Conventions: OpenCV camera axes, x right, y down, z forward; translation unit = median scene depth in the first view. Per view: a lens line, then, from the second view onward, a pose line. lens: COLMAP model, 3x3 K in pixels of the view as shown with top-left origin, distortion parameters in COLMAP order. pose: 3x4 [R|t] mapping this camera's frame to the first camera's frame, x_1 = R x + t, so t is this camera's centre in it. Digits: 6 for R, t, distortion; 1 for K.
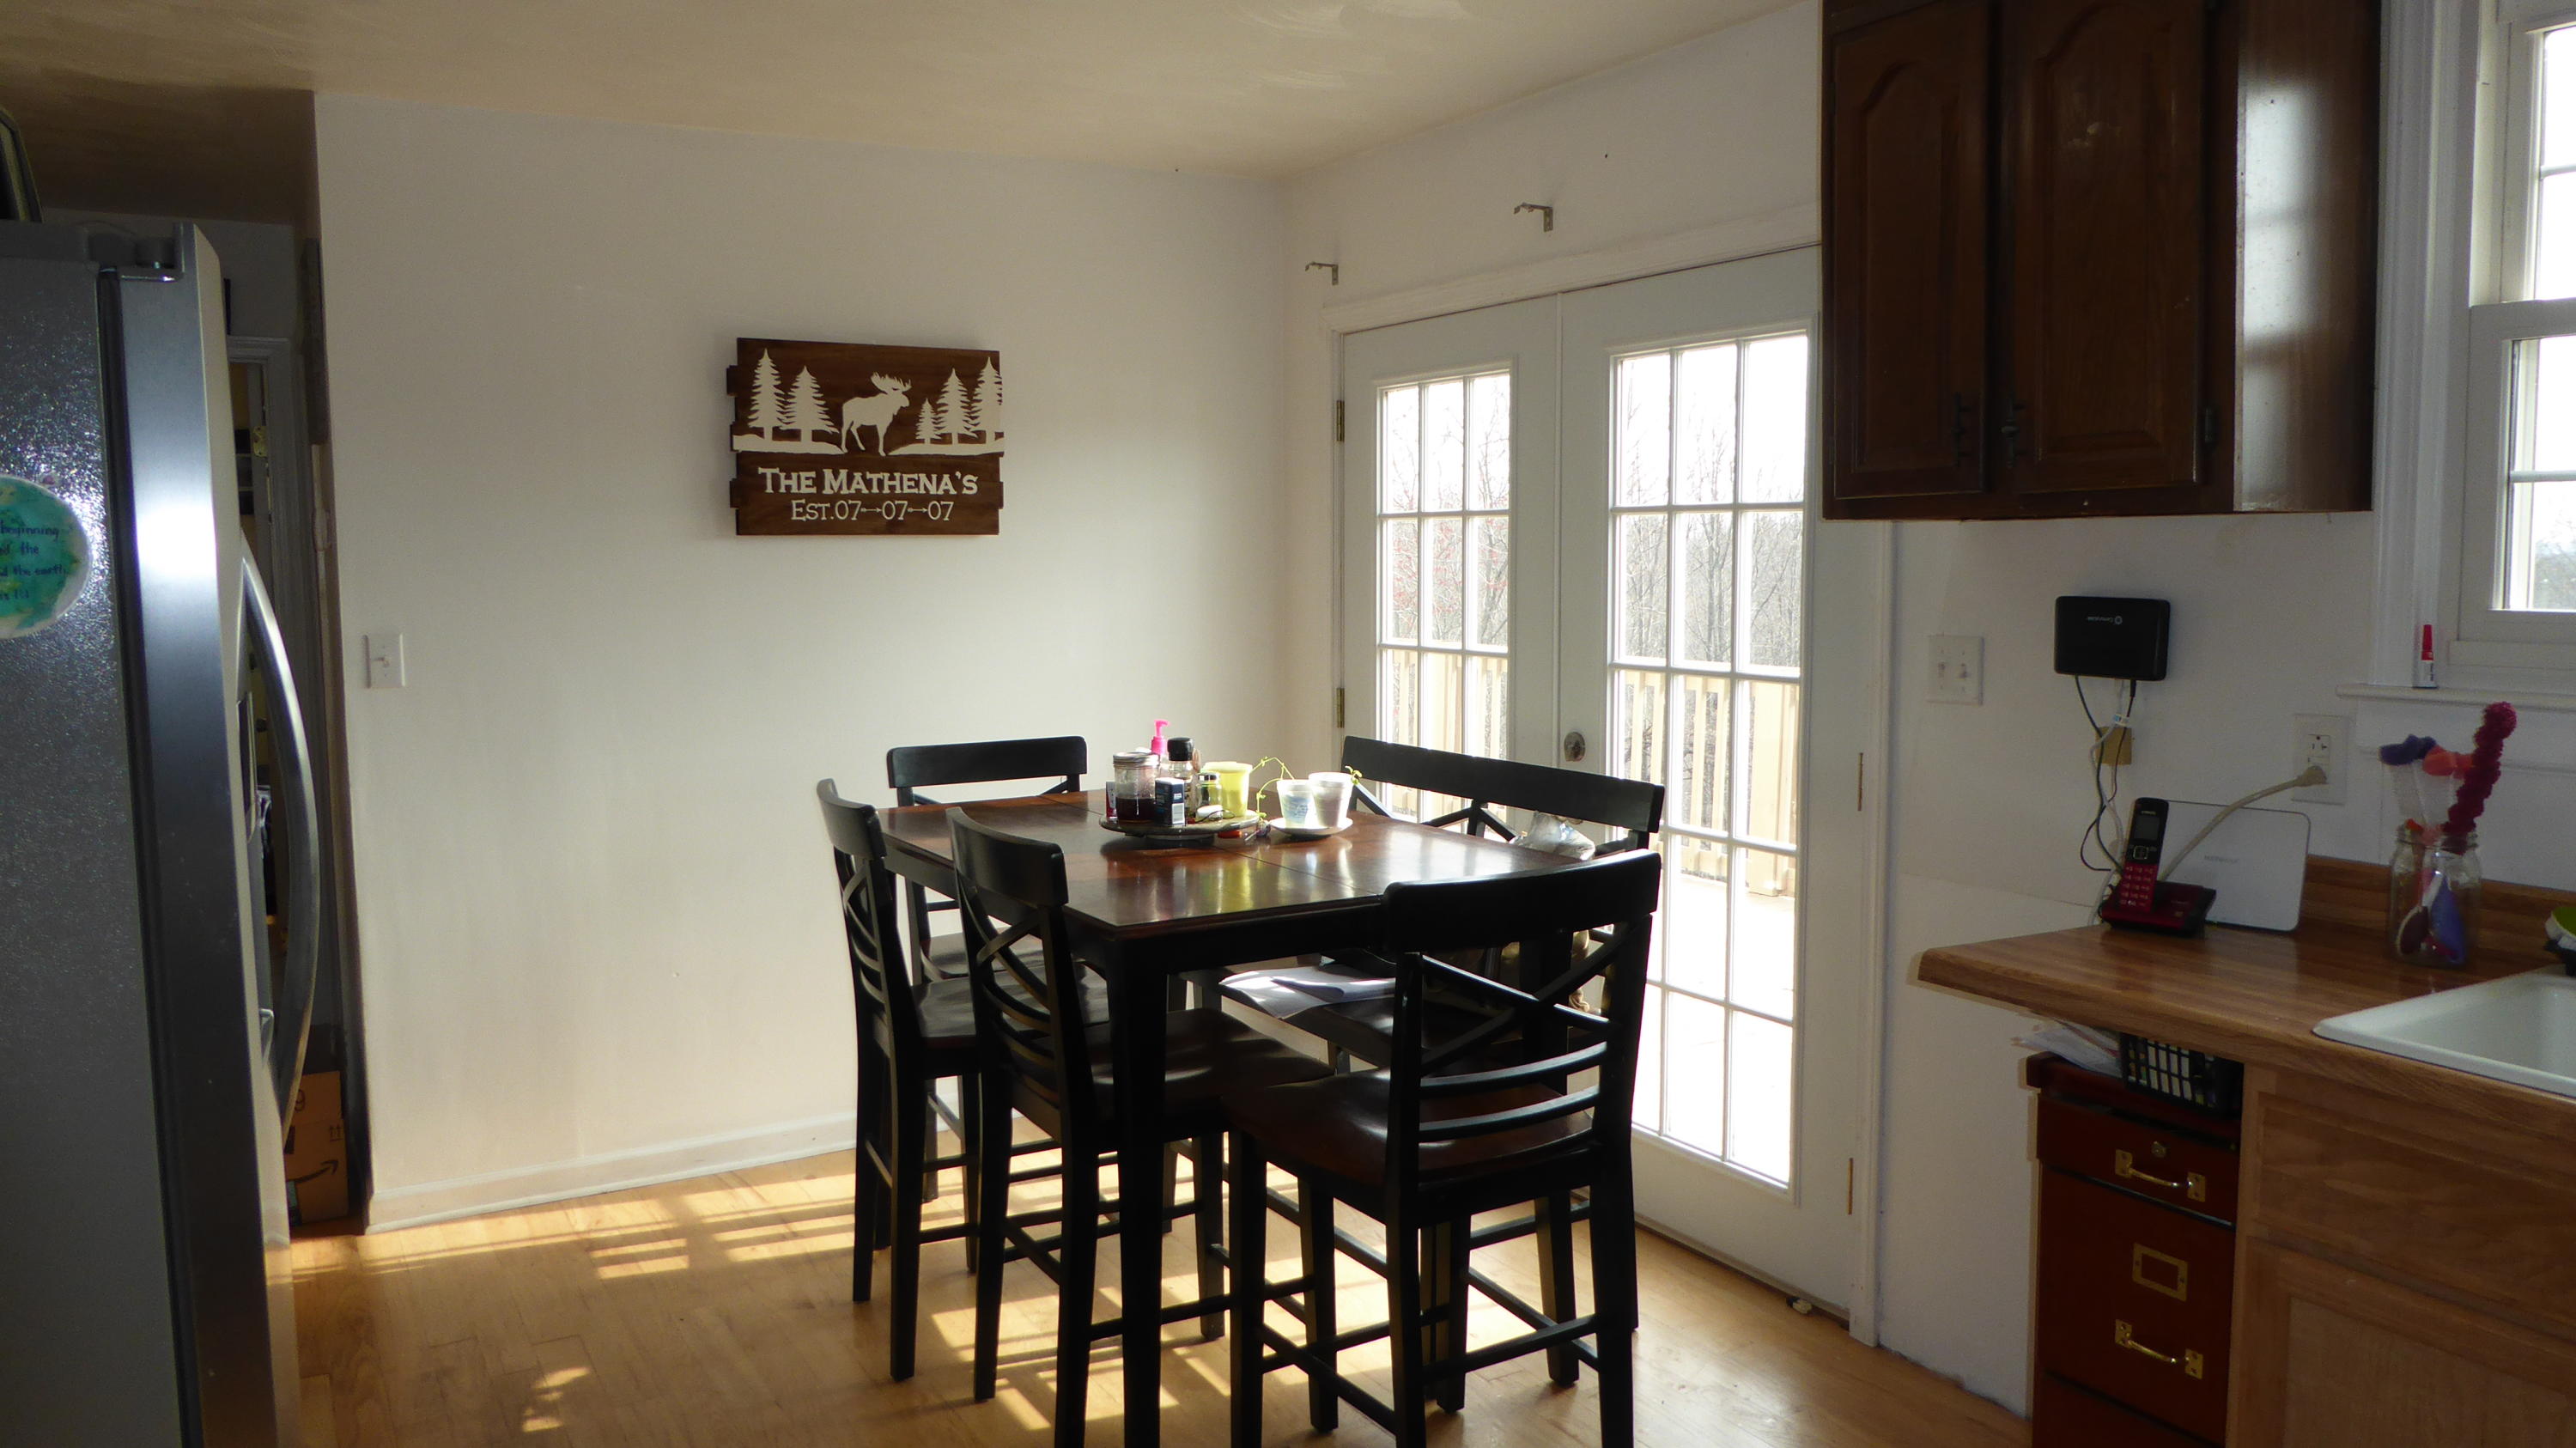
lens RADIAL K [[1828.9, 0, 1290.6], [0, 1828.9, 704.9], [0, 0, 1]] dist [-0.050247, 0.018394]
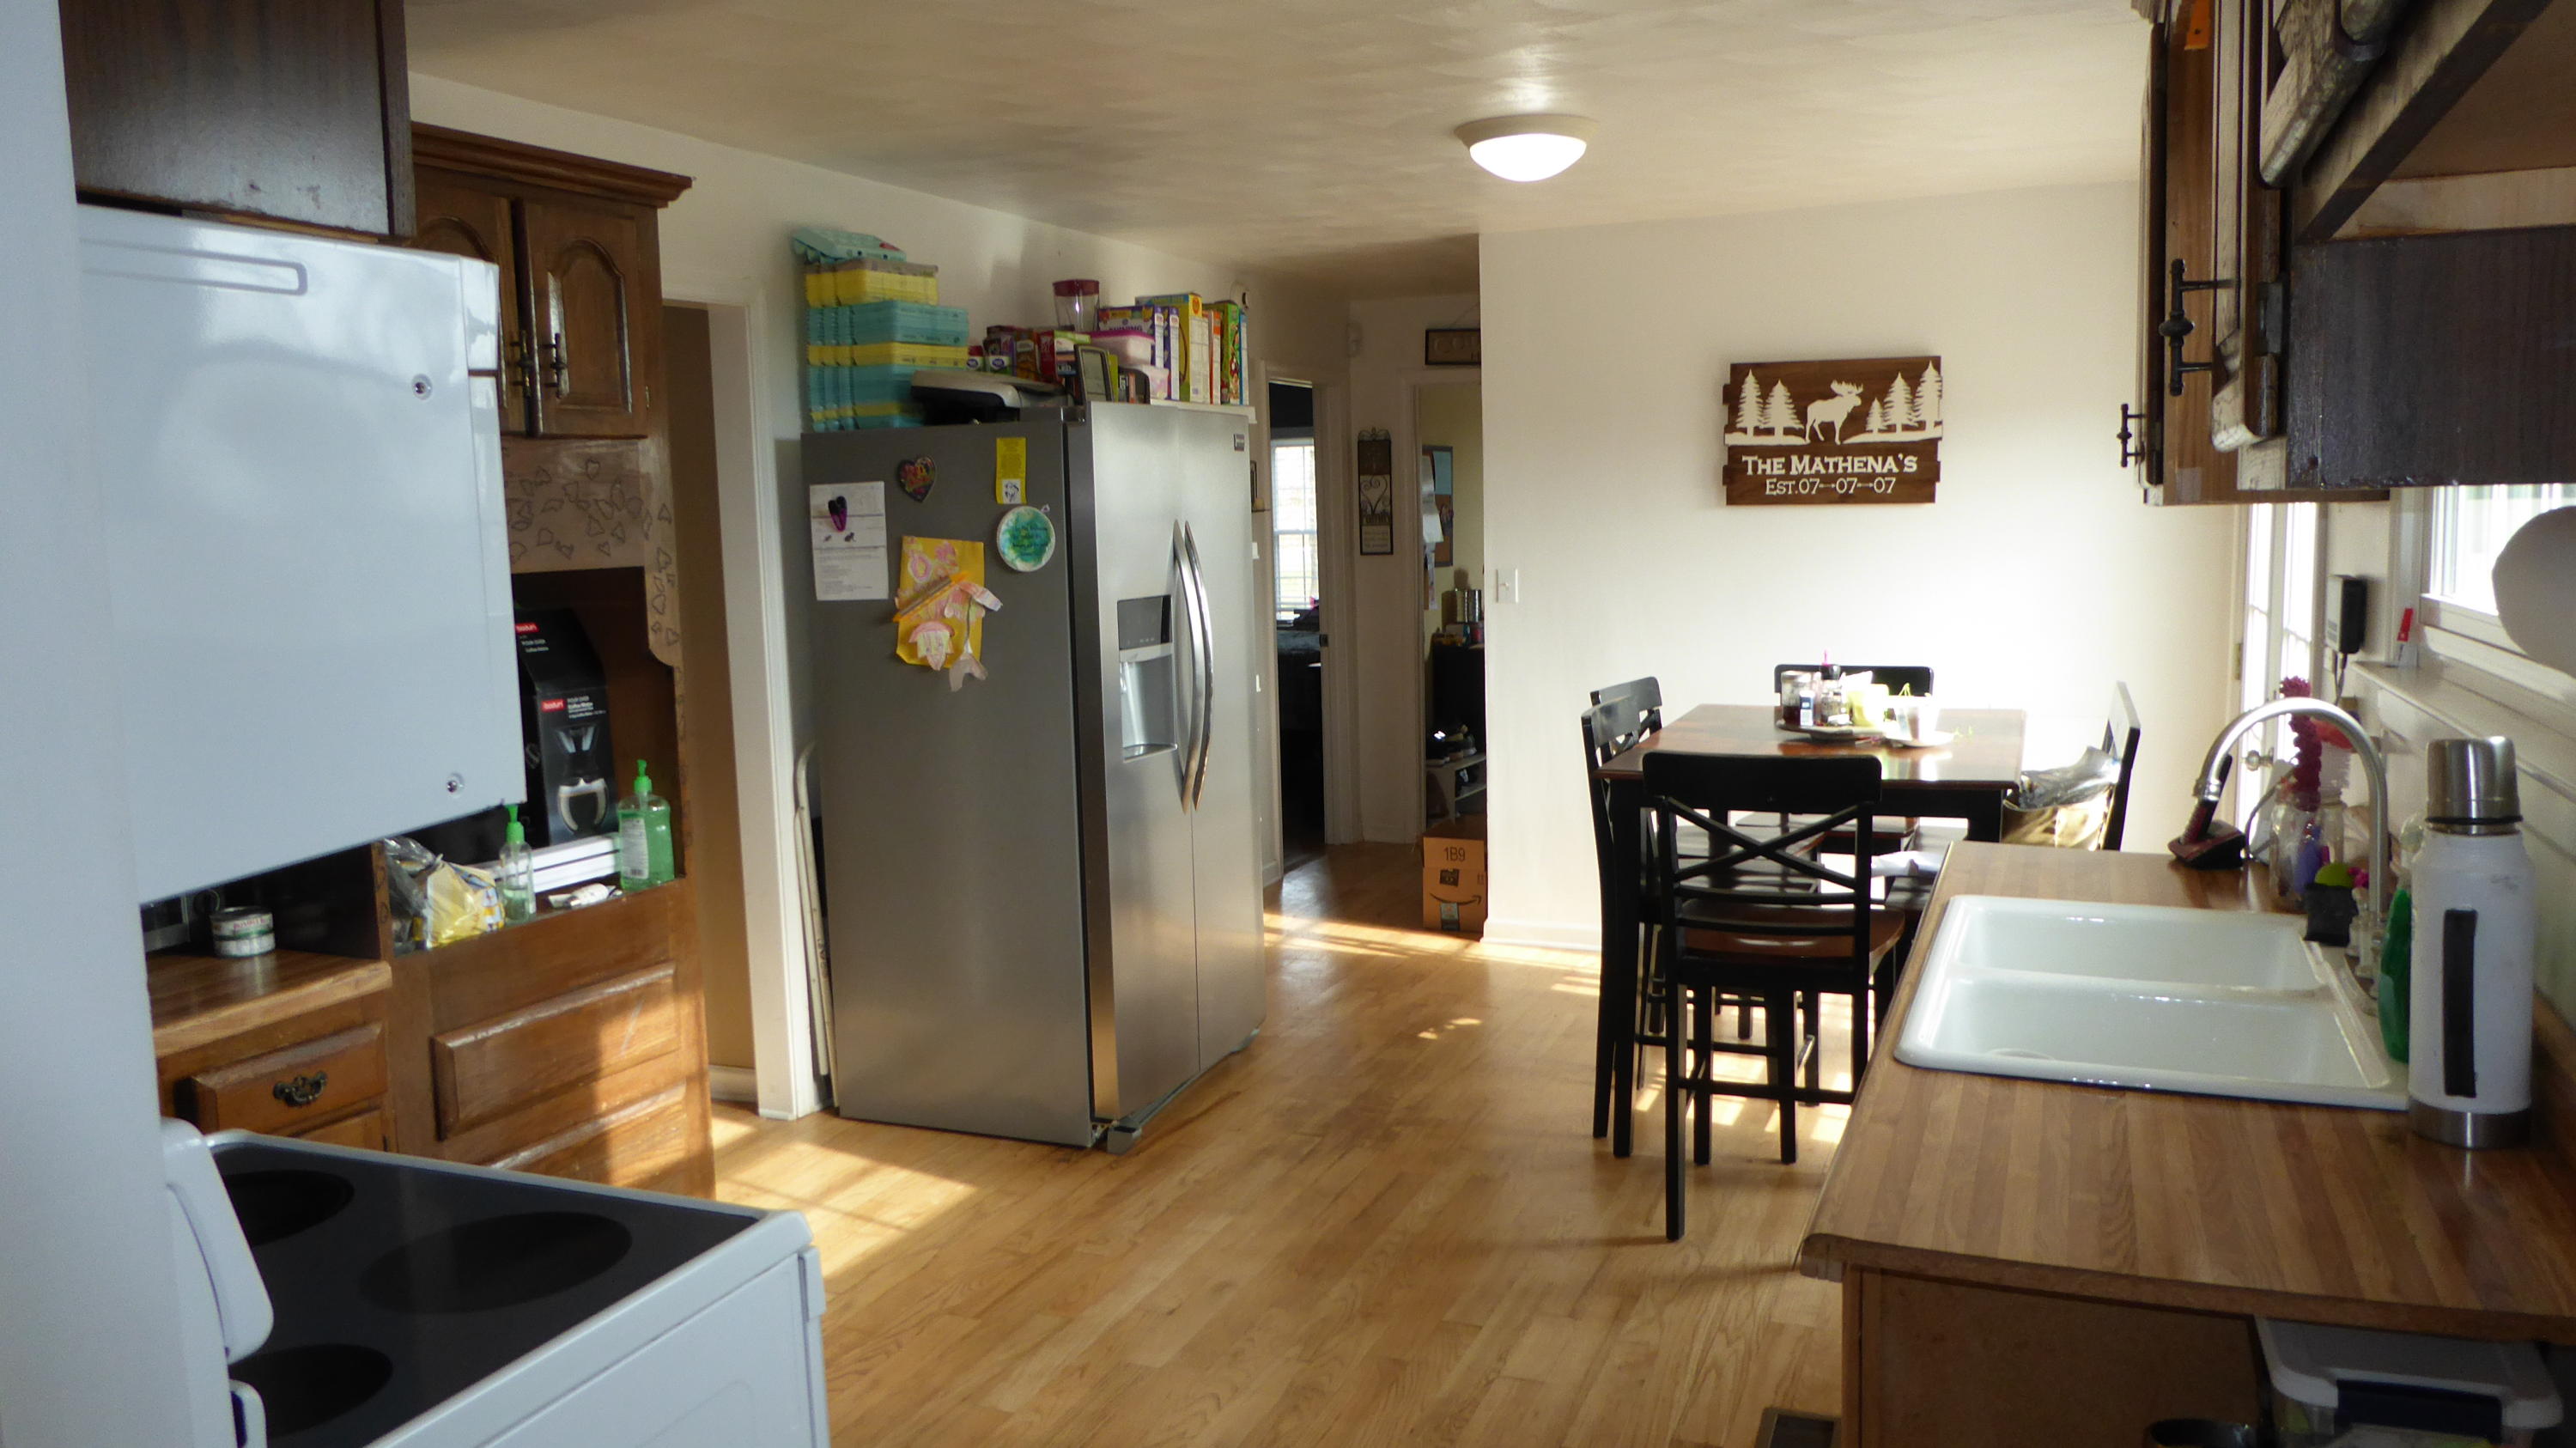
lens RADIAL K [[1828.9, 0, 1288.0], [0, 1828.9, 725.8], [0, 0, 1]] dist [-0.050247, 0.018394]
pose [[0.595564, 0.095767, -0.797579, 0.607696], [-0.055145, 0.995400, 0.078342, -0.015551], [0.801413, -0.002675, 0.598106, -0.101768]]
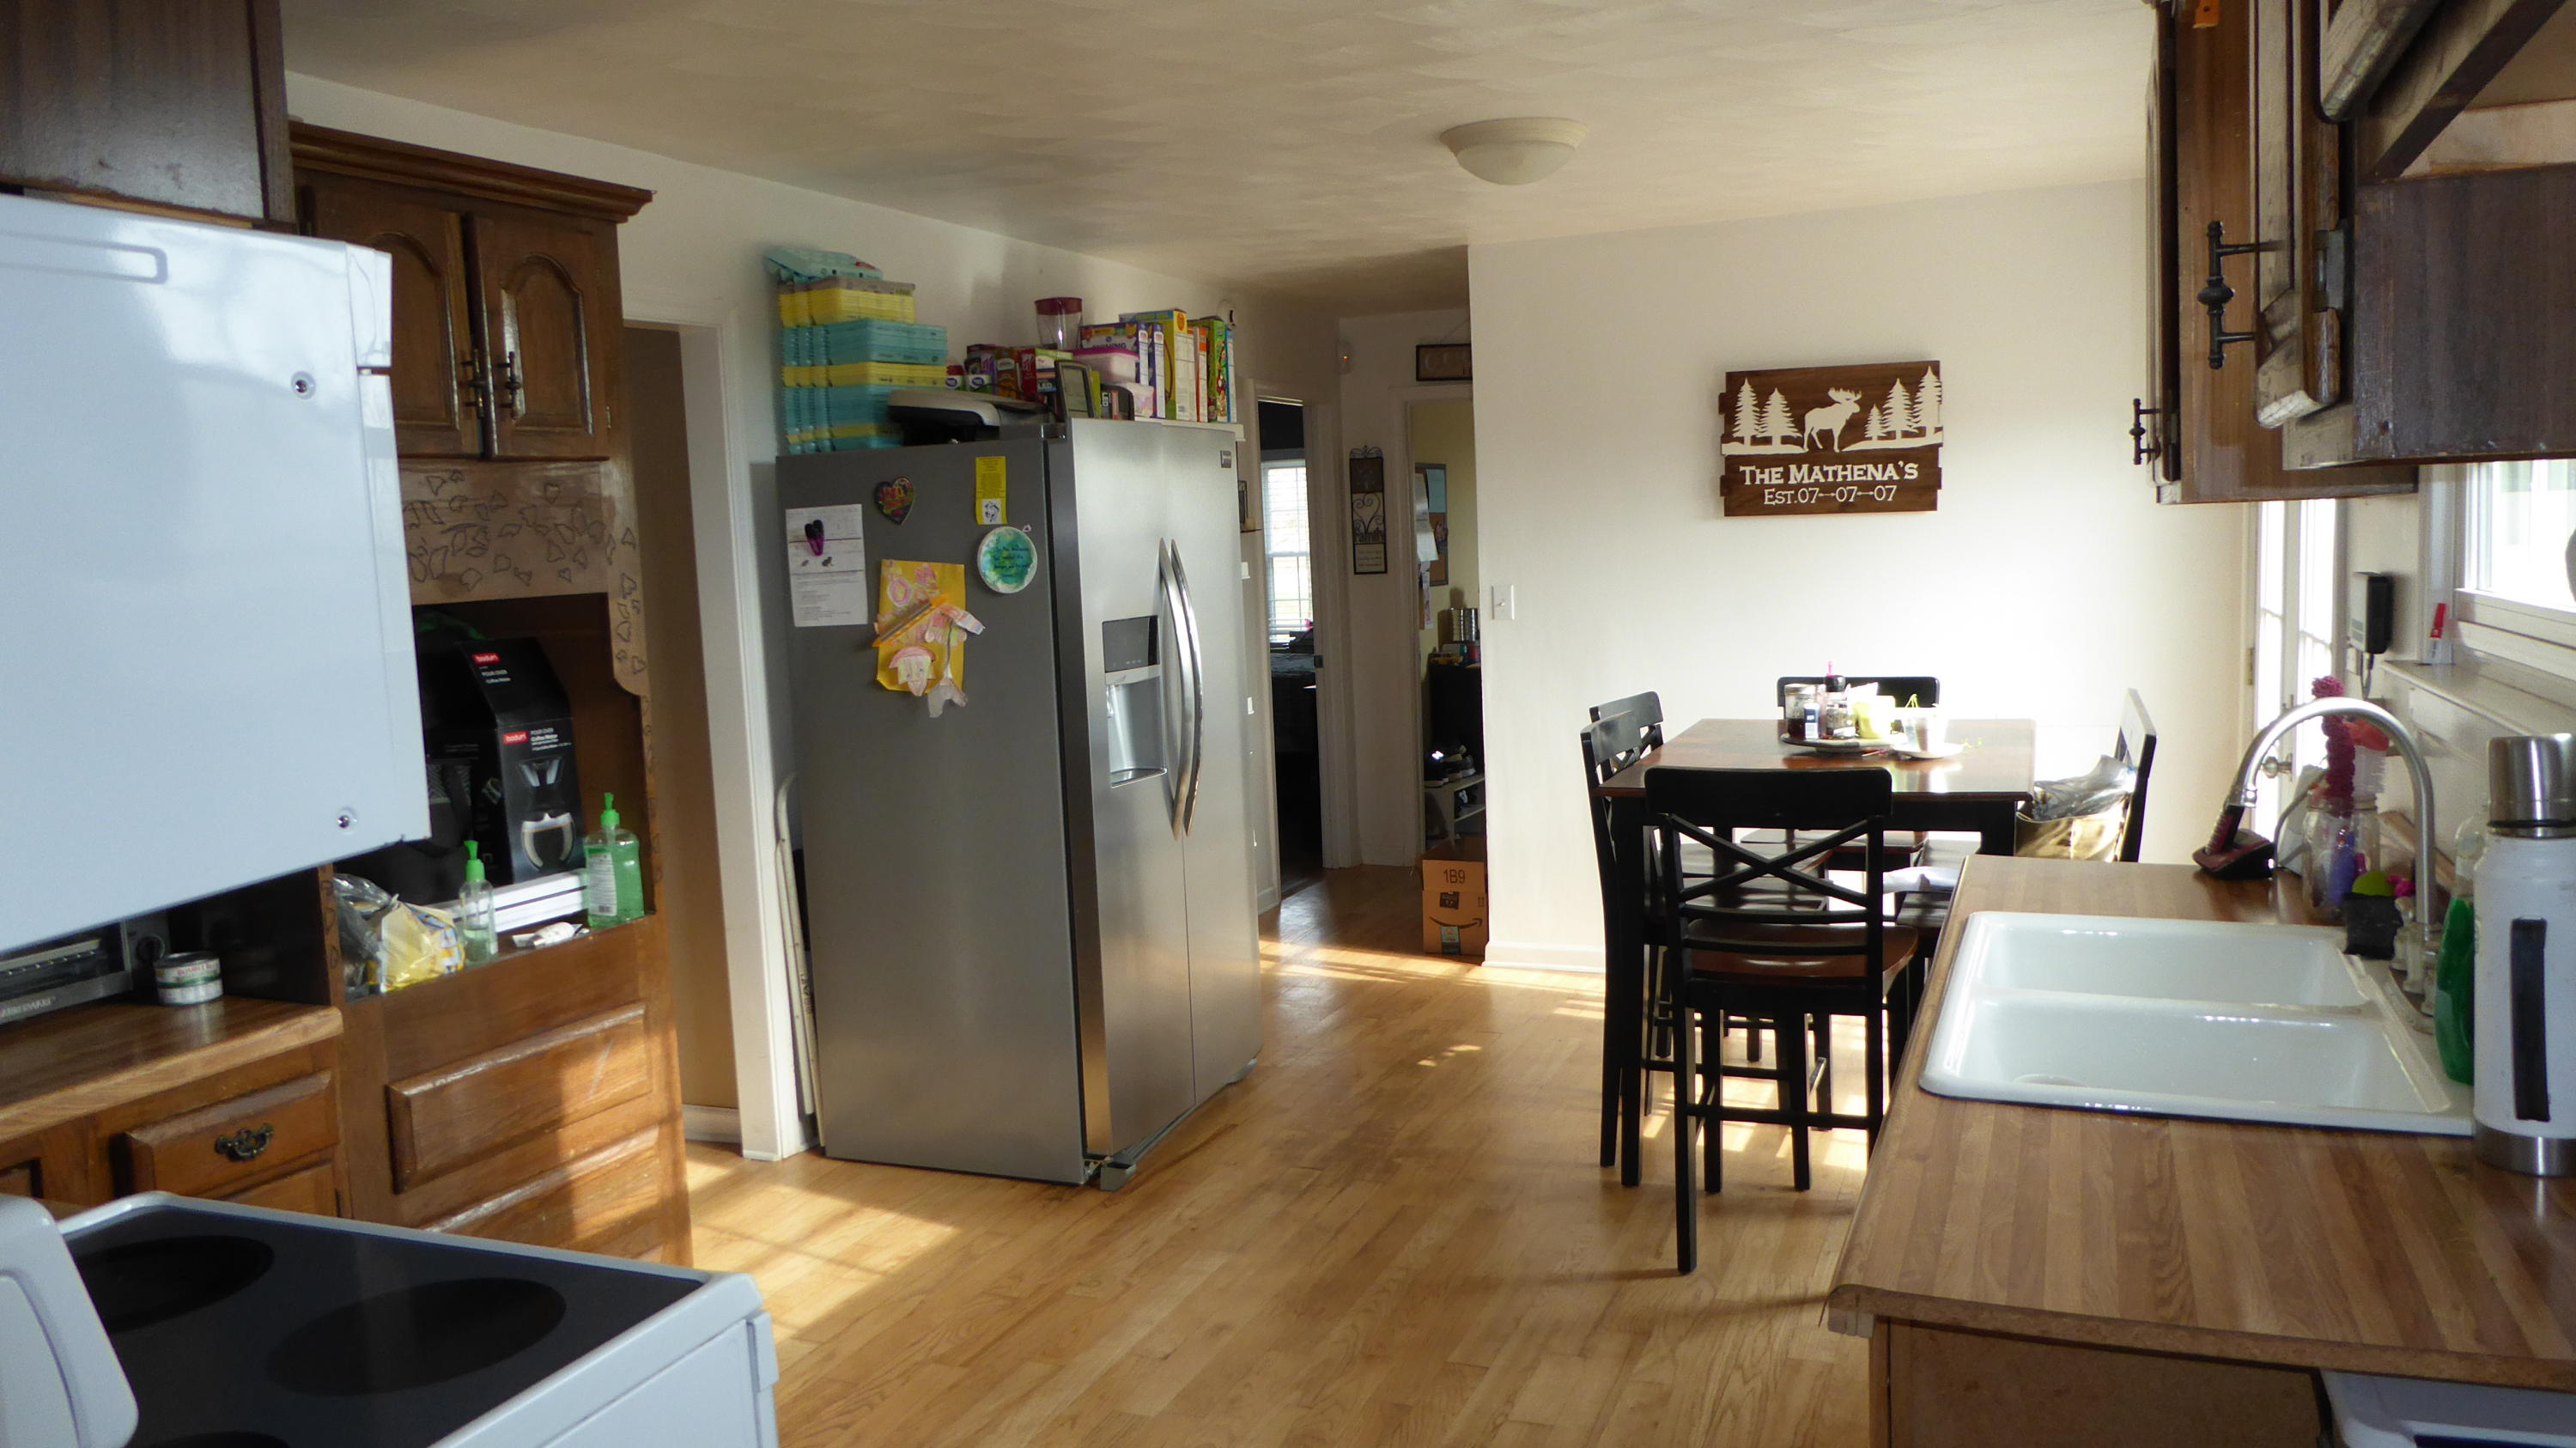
lens RADIAL K [[1828.9, 0, 1286.7], [0, 1828.9, 726.7], [0, 0, 1]] dist [-0.050247, 0.018394]
pose [[0.596389, 0.075624, -0.799126, 0.589845], [-0.038780, 0.997104, 0.065418, -0.012226], [0.801758, -0.008024, 0.597594, -0.082441]]
